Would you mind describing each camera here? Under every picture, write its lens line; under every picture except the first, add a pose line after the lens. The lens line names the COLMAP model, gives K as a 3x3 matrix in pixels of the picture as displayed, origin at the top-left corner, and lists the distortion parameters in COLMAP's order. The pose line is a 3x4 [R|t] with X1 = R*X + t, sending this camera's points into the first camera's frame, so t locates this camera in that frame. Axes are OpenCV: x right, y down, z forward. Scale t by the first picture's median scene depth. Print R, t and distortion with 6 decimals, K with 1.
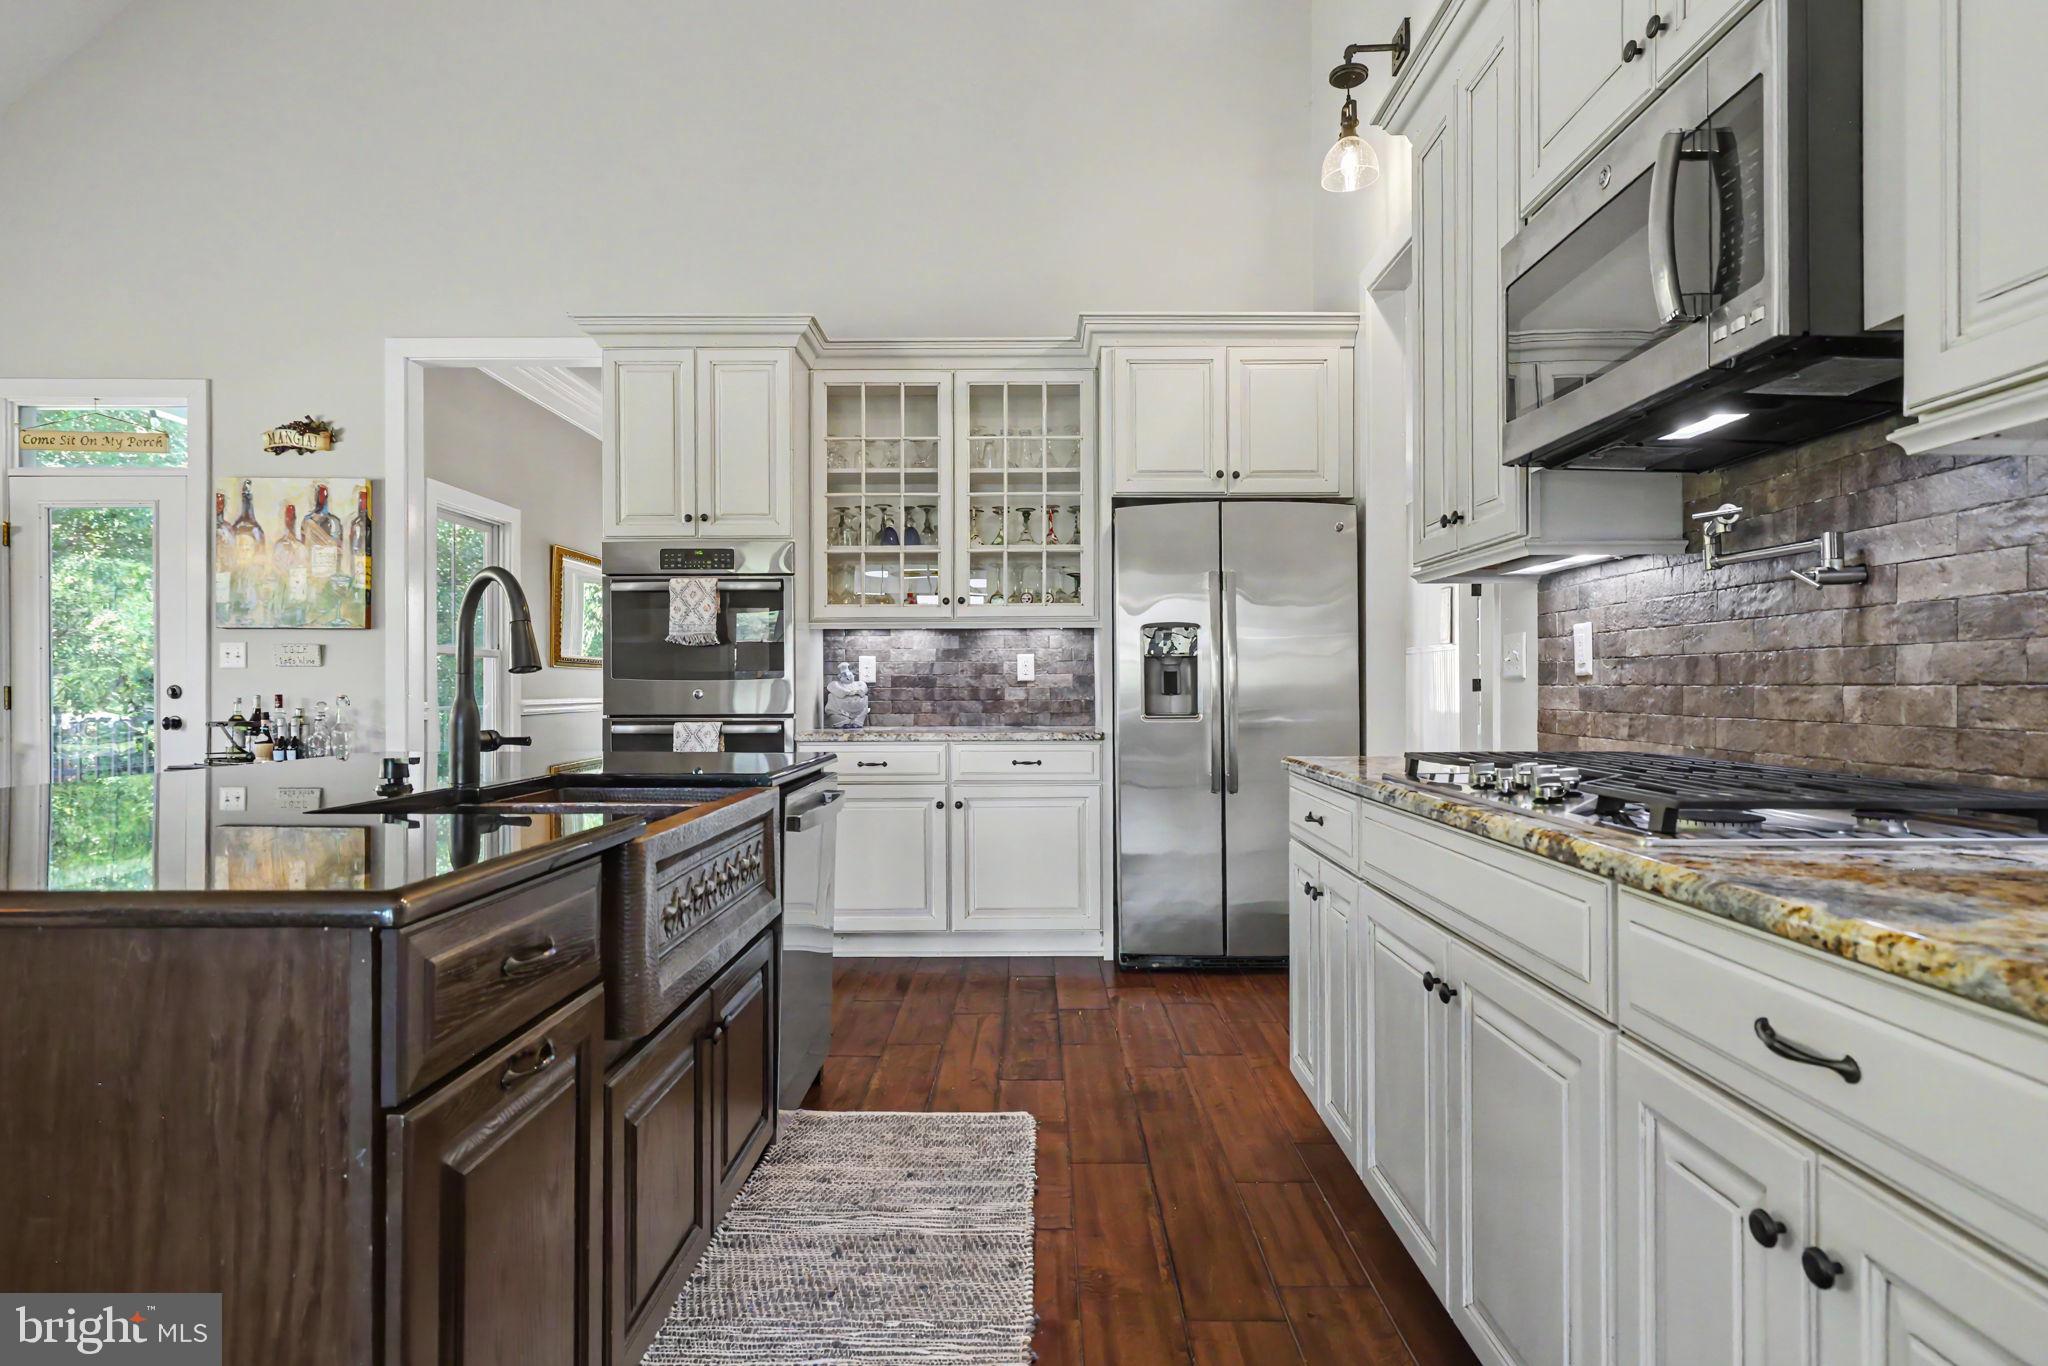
lens RADIAL K [[1053.6, 0, 1026.9], [0, 1053.6, 686.0], [0, 0, 1]] dist [-0.000751, 0.001835]
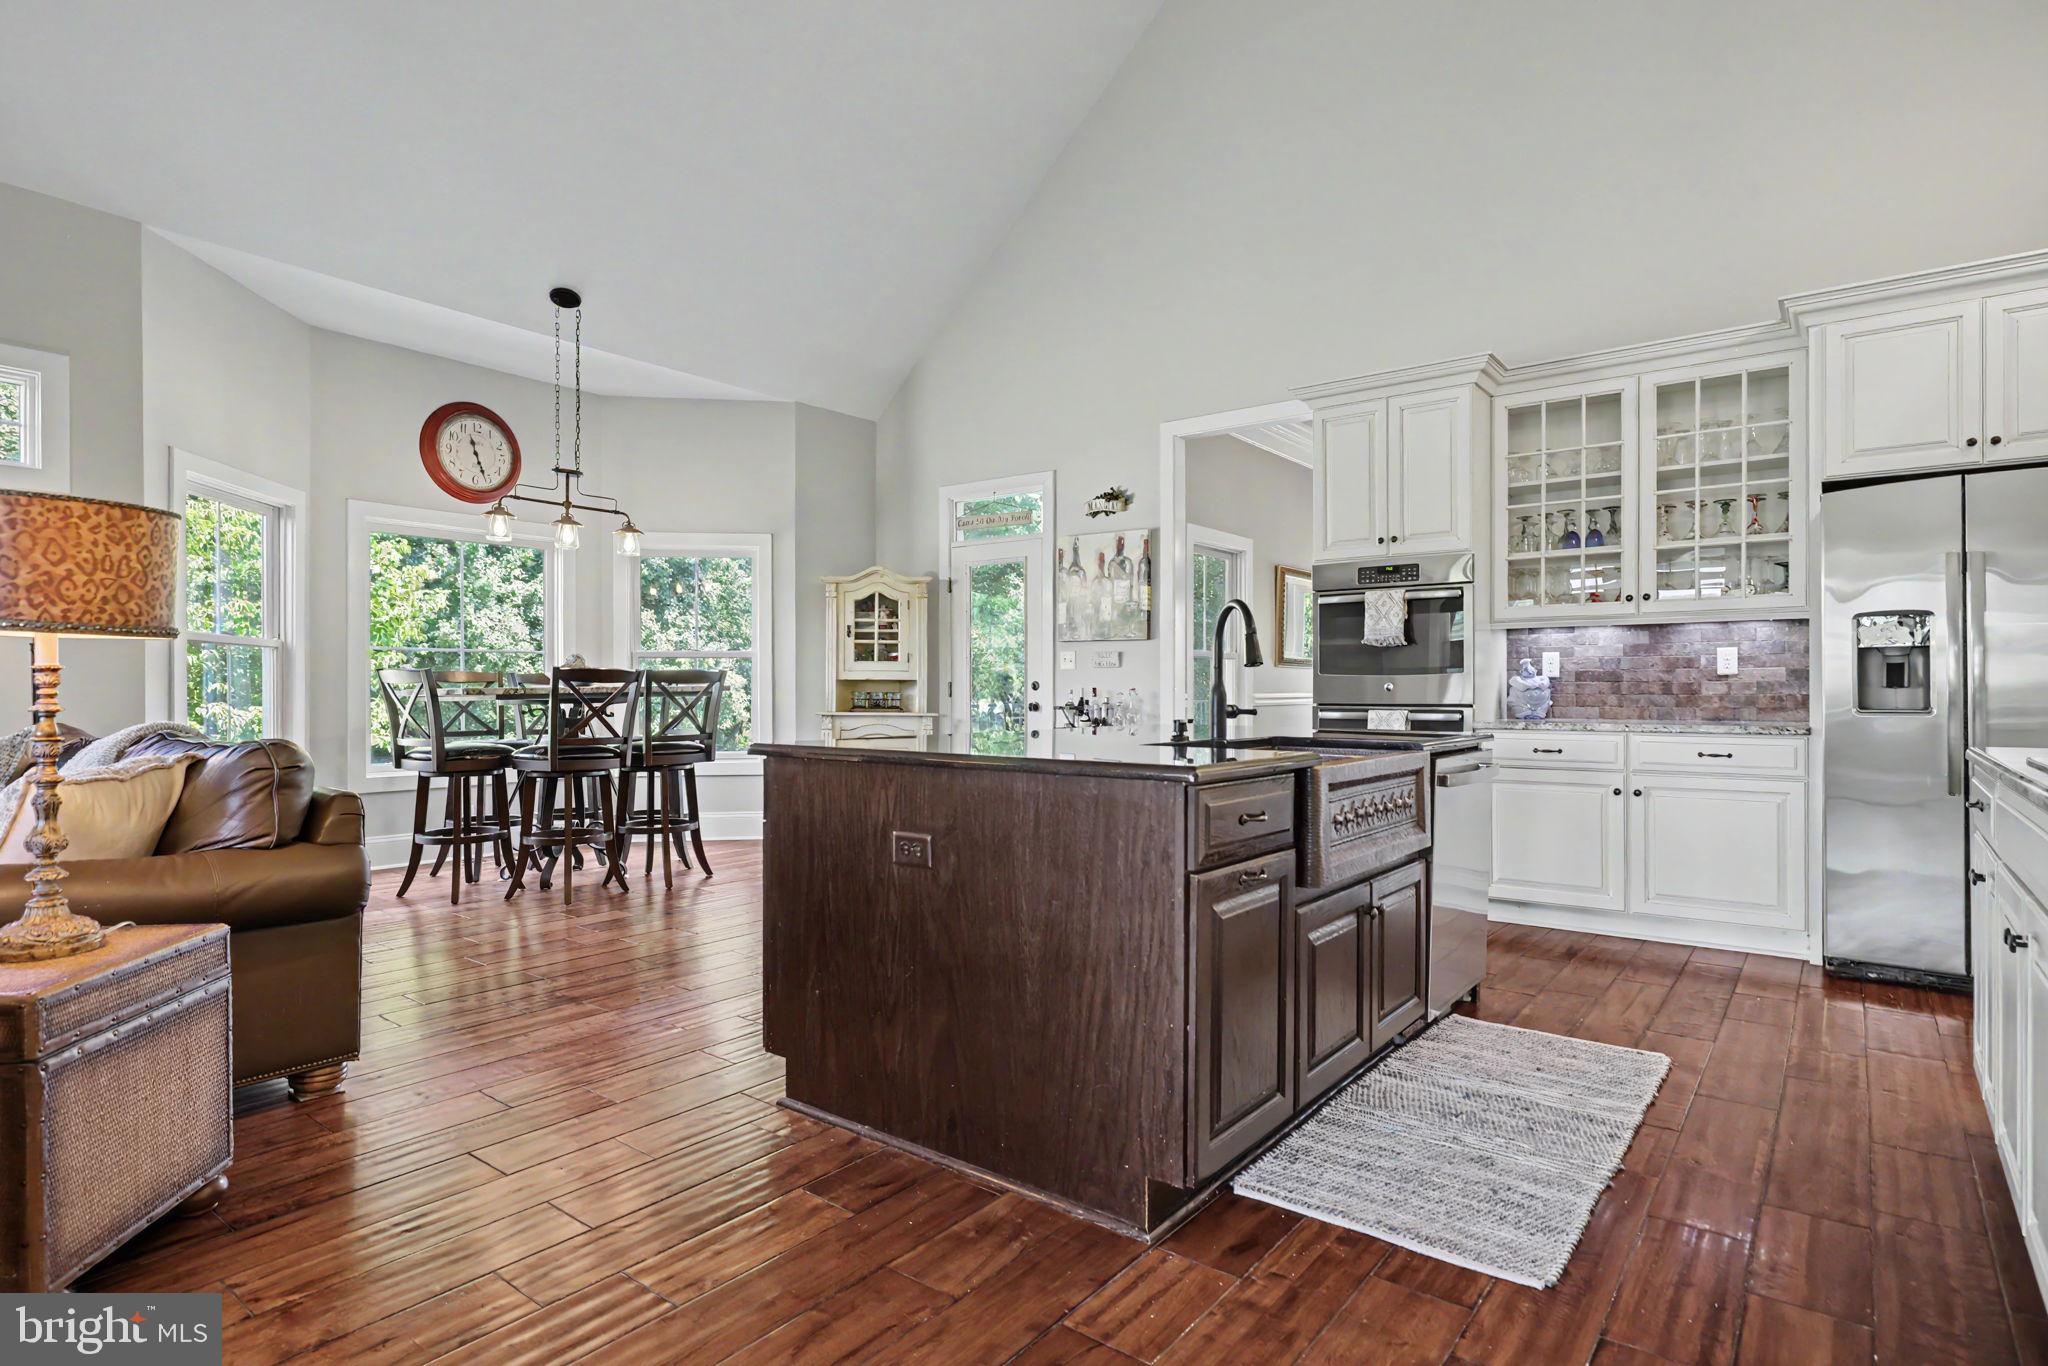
lens RADIAL K [[1053.6, 0, 1023.6], [0, 1053.6, 690.1], [0, 0, 1]] dist [-0.000751, 0.001835]
pose [[0.788282, 0.003137, -0.615306, 0.098542], [-0.001272, 0.999993, 0.003468, 0.007804], [0.615313, -0.001951, 0.788281, -0.200807]]
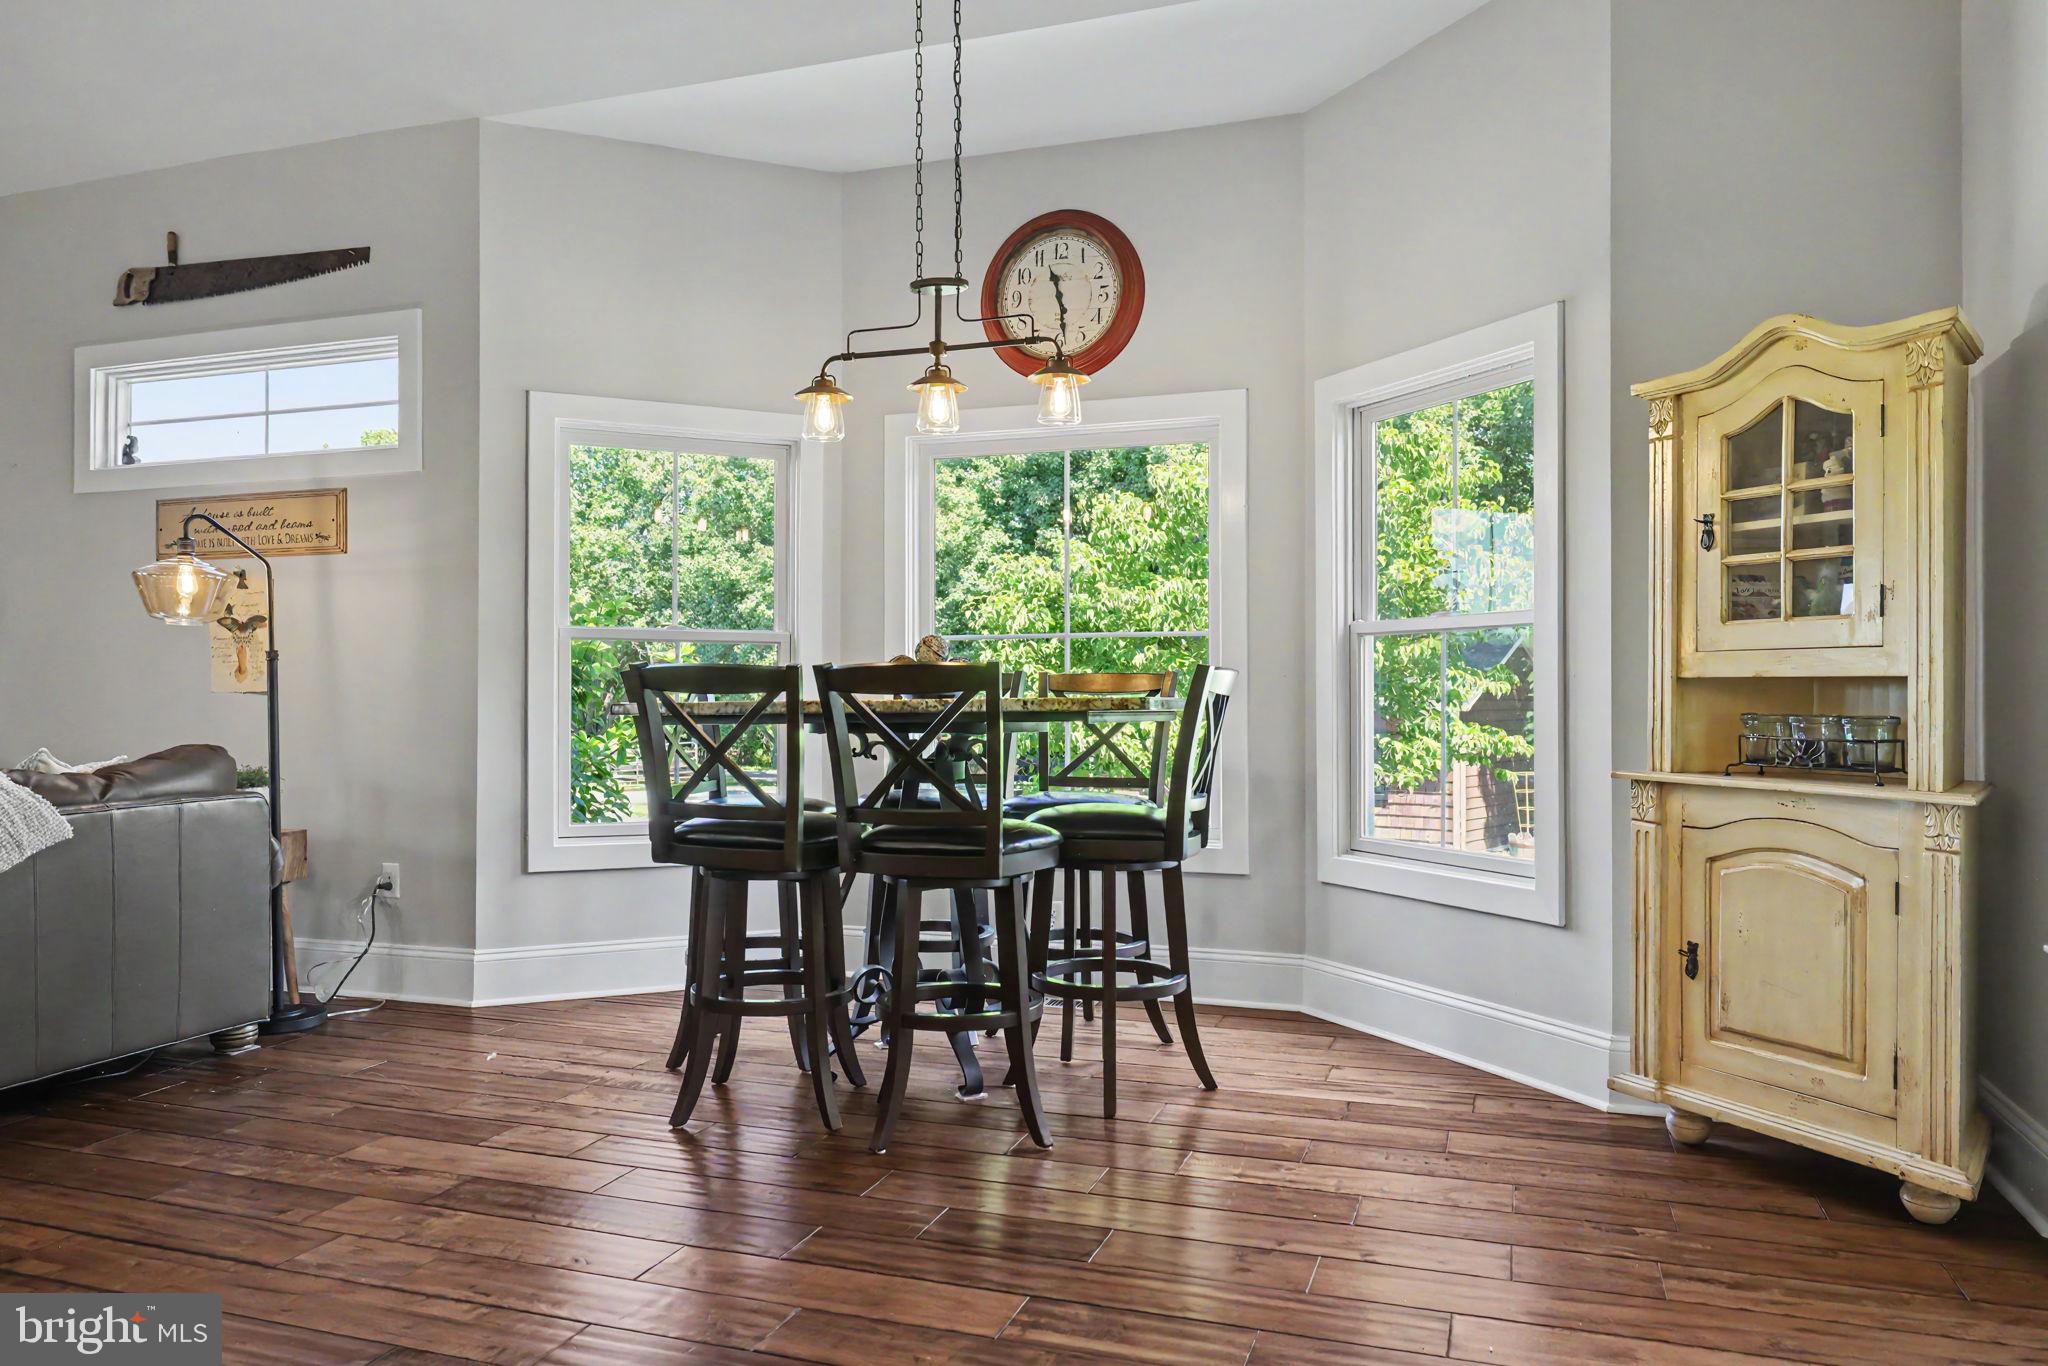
lens RADIAL K [[1469.2, 0, 1024.2], [0, 1469.2, 680.6], [0, 0, 1]] dist [-0.004593, -0.002444]
pose [[-0.334442, -0.011773, -0.942343, -0.308012], [0.002105, 0.999910, -0.013239, 0.008390], [0.942414, -0.006411, -0.334387, 0.891450]]
